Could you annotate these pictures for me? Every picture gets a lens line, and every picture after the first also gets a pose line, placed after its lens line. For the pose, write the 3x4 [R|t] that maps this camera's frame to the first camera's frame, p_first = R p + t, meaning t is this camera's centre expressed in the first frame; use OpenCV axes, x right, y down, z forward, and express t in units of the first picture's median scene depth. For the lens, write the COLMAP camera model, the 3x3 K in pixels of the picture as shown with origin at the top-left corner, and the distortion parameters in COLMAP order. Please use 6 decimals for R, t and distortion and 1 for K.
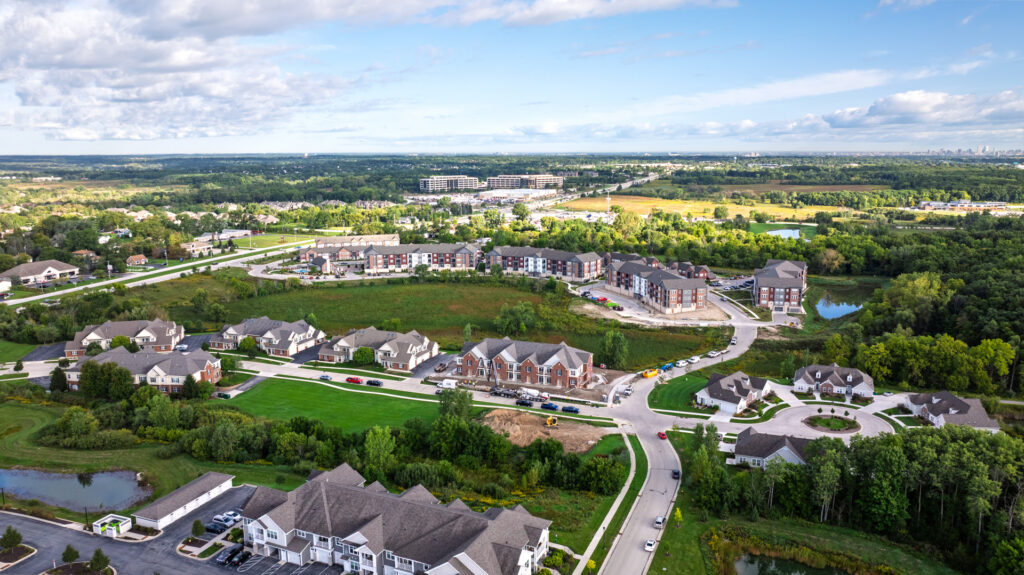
lens RADIAL K [[718.4, 0, 512.0], [0, 718.4, 287.5], [0, 0, 1]] dist [-0.017400, 0.000839]
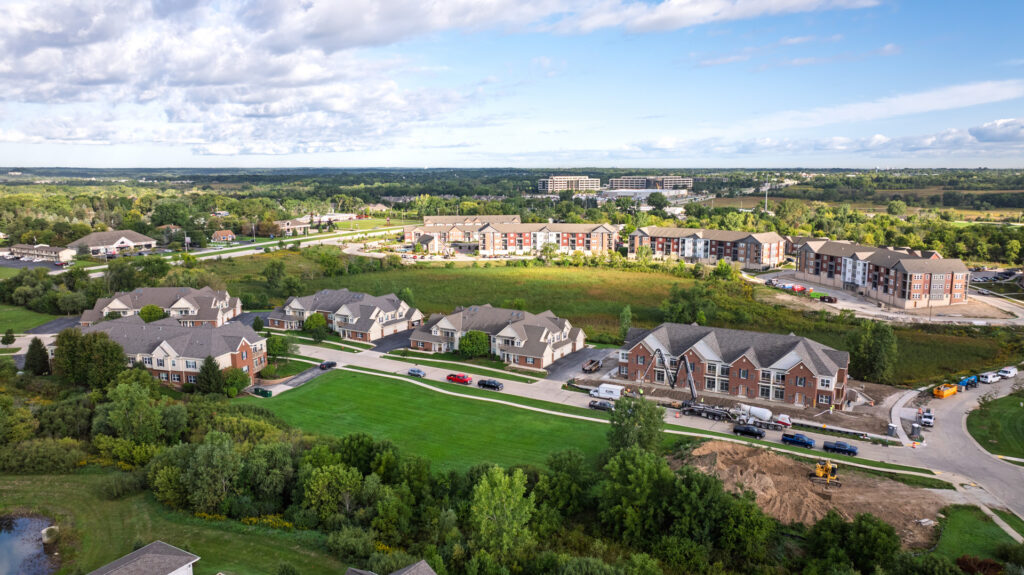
lens RADIAL K [[718.4, 0, 512.0], [0, 718.4, 287.5], [0, 0, 1]] dist [-0.017400, 0.000839]
pose [[0.987618, 0.028124, -0.154335, -0.067885], [-0.031244, 0.999353, -0.017825, 0.051298], [0.153734, 0.022427, 0.987858, 0.330231]]
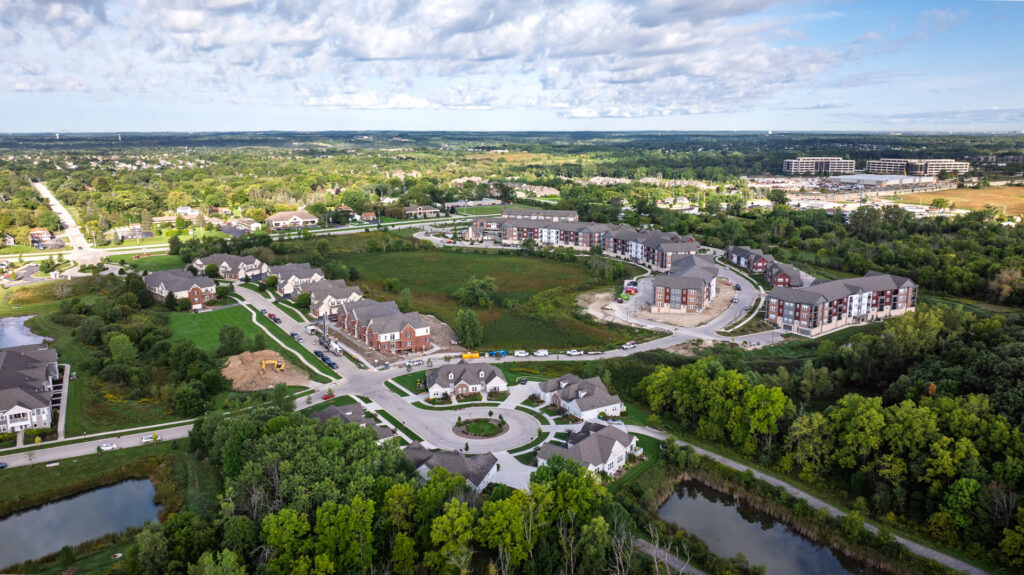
lens RADIAL K [[727.3, 0, 515.7], [0, 727.3, 256.8], [0, 0, 1]] dist [-0.015312, -0.001950]
pose [[0.812213, 0.103402, -0.574123, 0.753126], [-0.110983, 0.993580, 0.021941, -0.043291], [0.572706, 0.045897, 0.818475, 0.178500]]
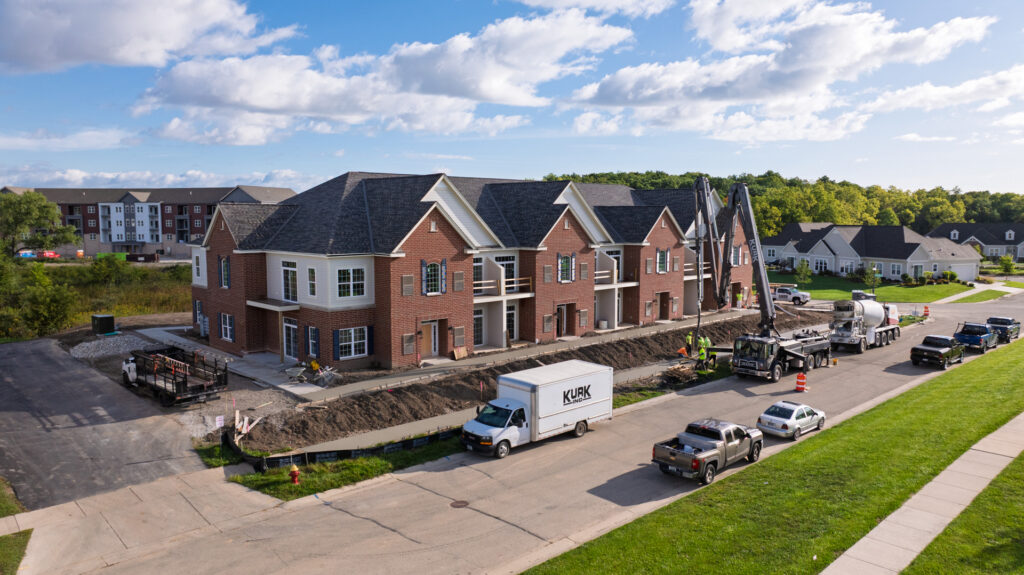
lens RADIAL K [[720.9, 0, 515.0], [0, 720.9, 284.6], [0, 0, 1]] dist [-0.012029, -0.006664]
pose [[0.421439, -0.080945, 0.903237, -0.177104], [0.165920, 0.986078, 0.010952, 0.097468], [-0.891549, 0.145250, 0.429002, 0.825733]]
